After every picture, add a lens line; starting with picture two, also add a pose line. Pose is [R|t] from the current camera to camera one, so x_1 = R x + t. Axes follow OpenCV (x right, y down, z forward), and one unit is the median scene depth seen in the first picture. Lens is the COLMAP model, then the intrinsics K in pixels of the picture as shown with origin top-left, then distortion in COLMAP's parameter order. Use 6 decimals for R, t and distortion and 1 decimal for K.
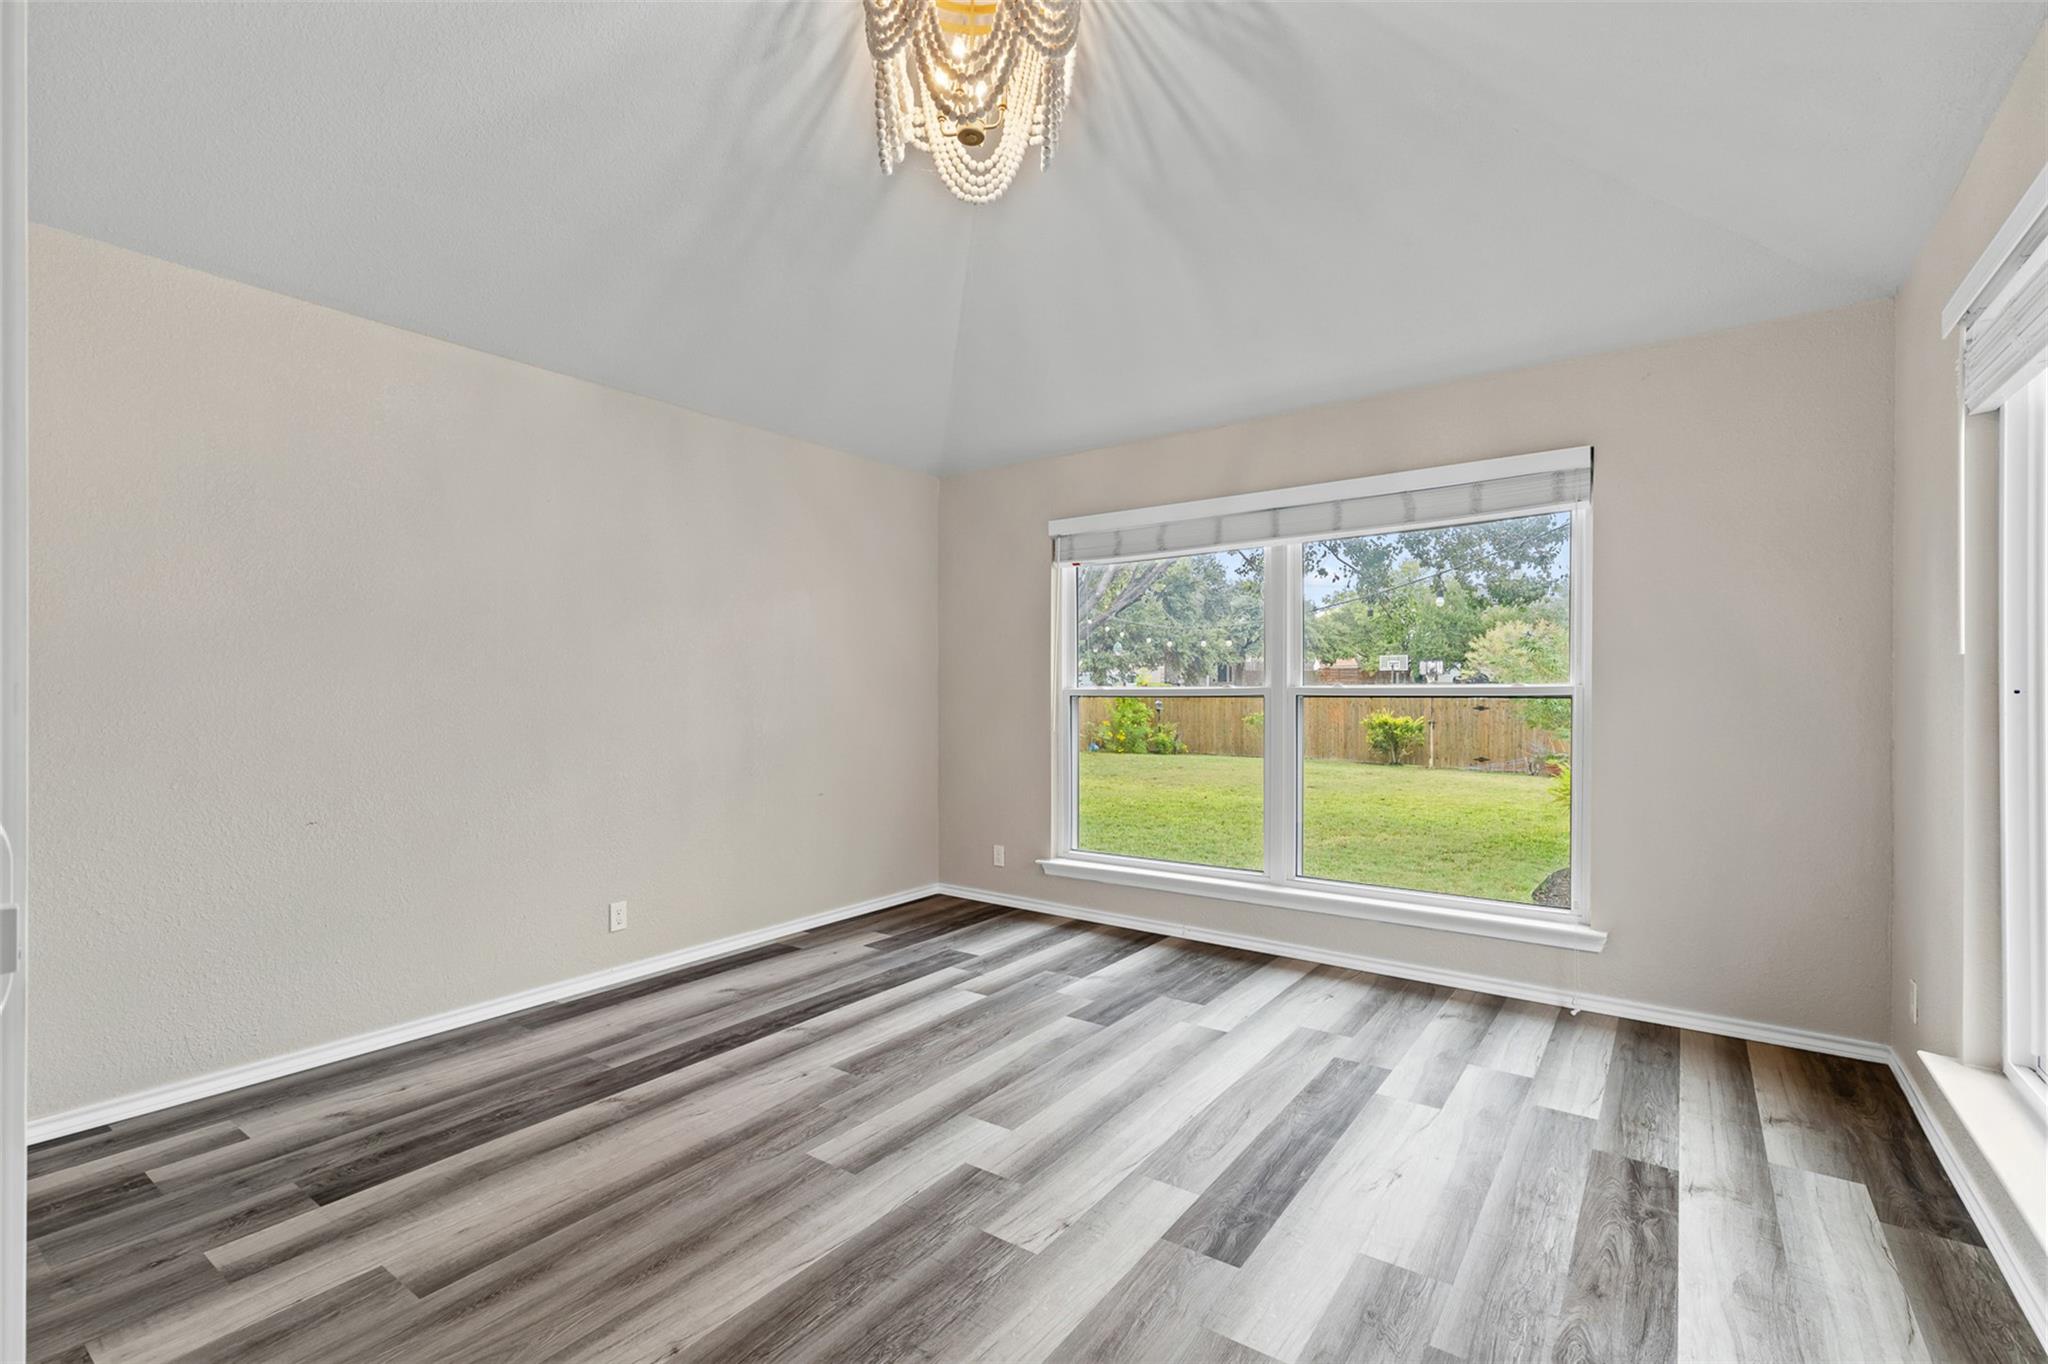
lens RADIAL K [[927.2, 0, 1025.4], [0, 927.2, 680.8], [0, 0, 1]] dist [0.000249, -0.000037]
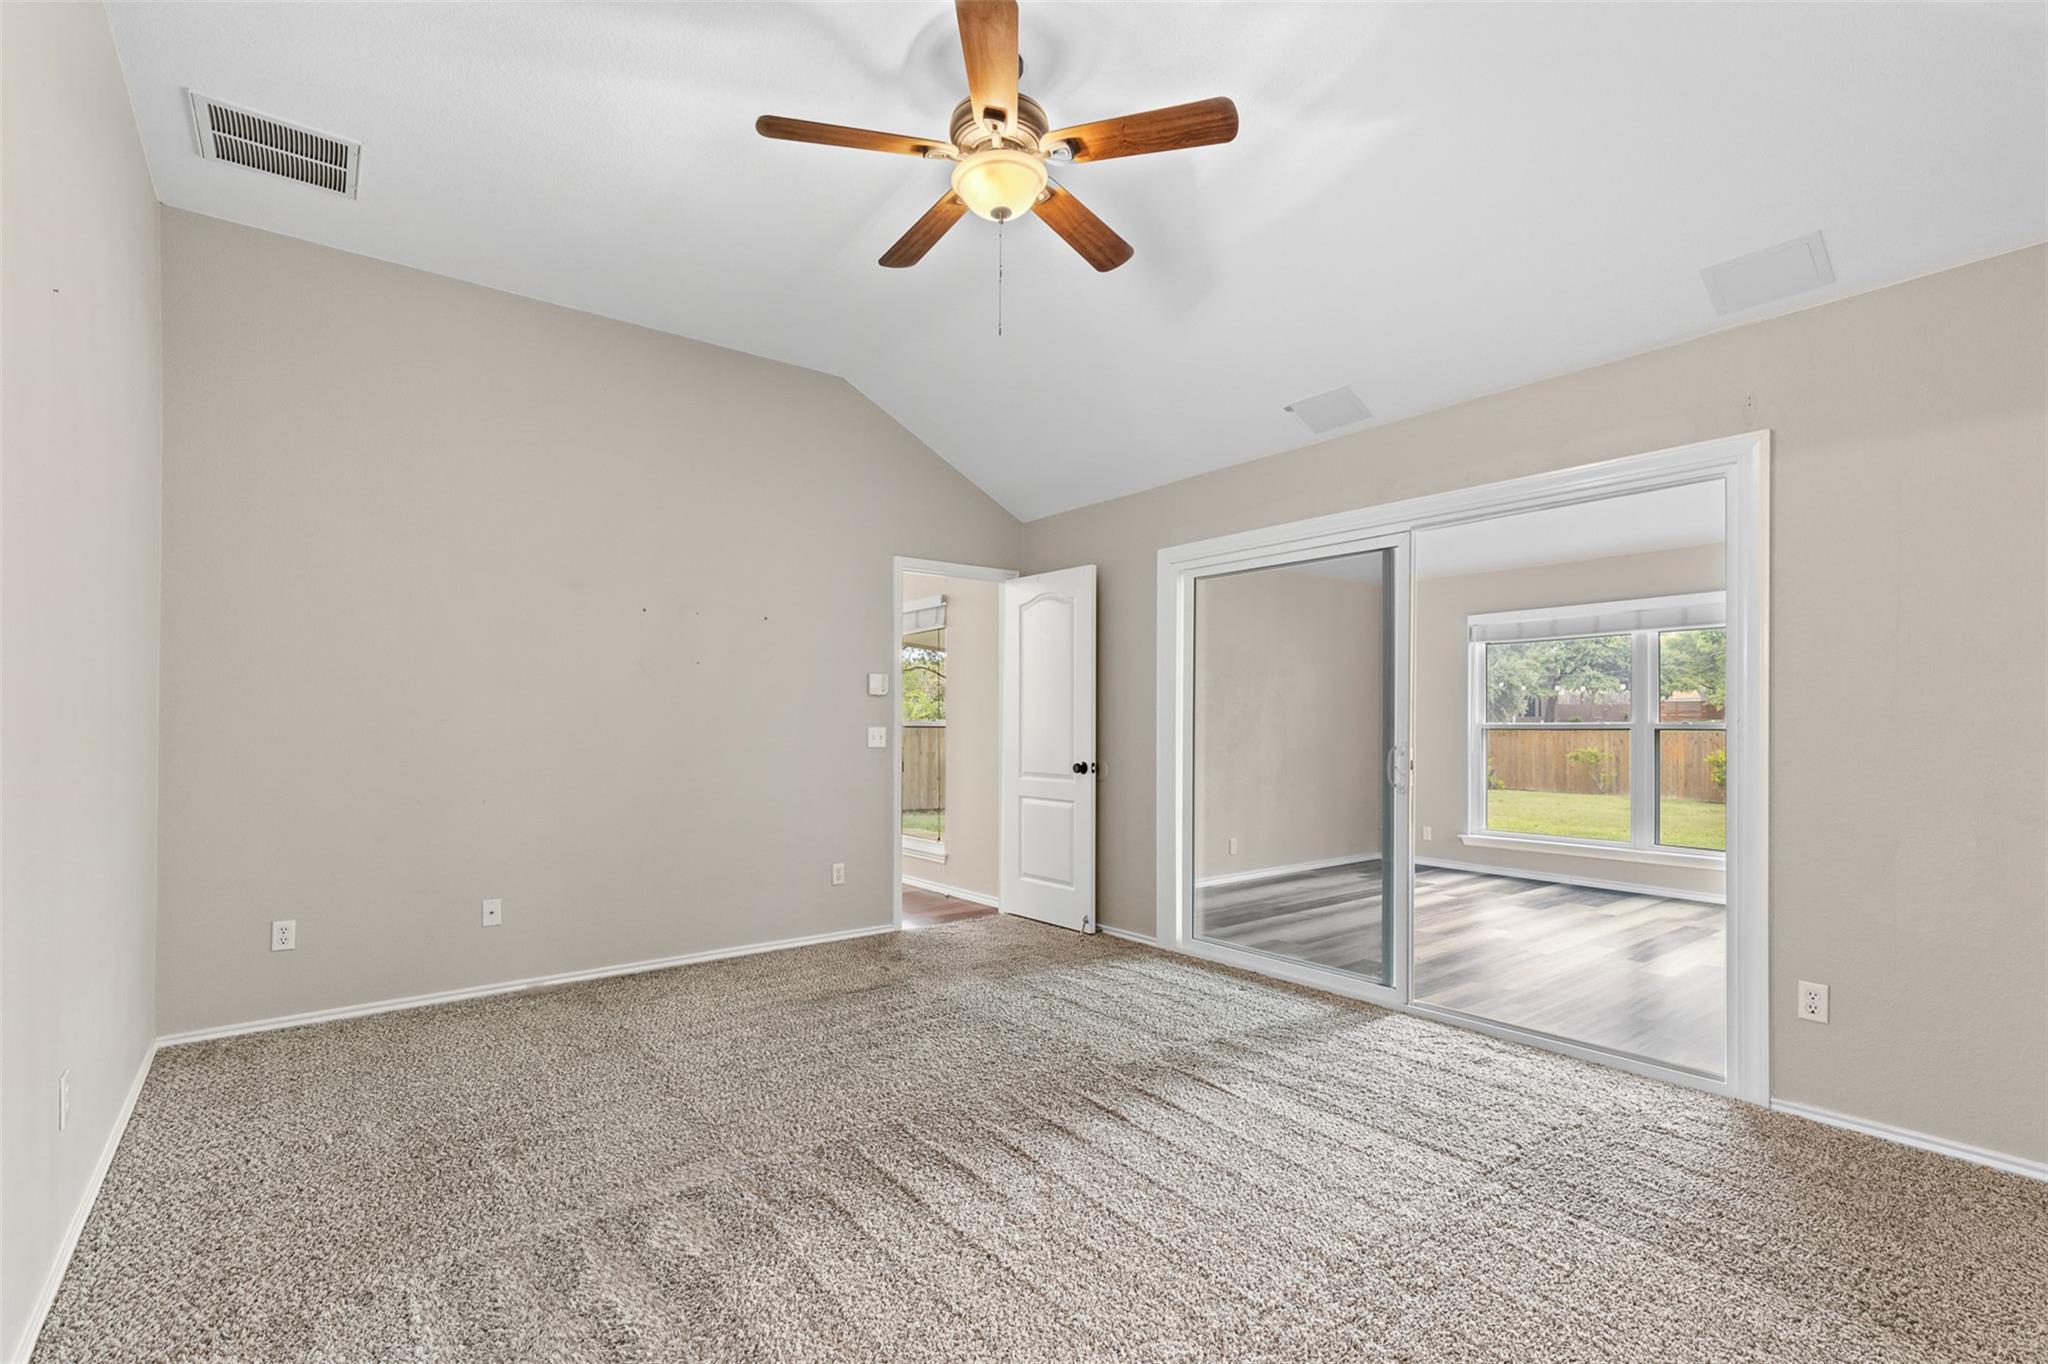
lens RADIAL K [[927.2, 0, 1021.0], [0, 927.2, 703.6], [0, 0, 1]] dist [0.000249, -0.000037]
pose [[0.958628, 0.000498, -0.284662, -0.041198], [-0.003639, 0.999938, -0.010504, -0.001071], [0.284639, 0.011105, 0.958570, -0.115348]]
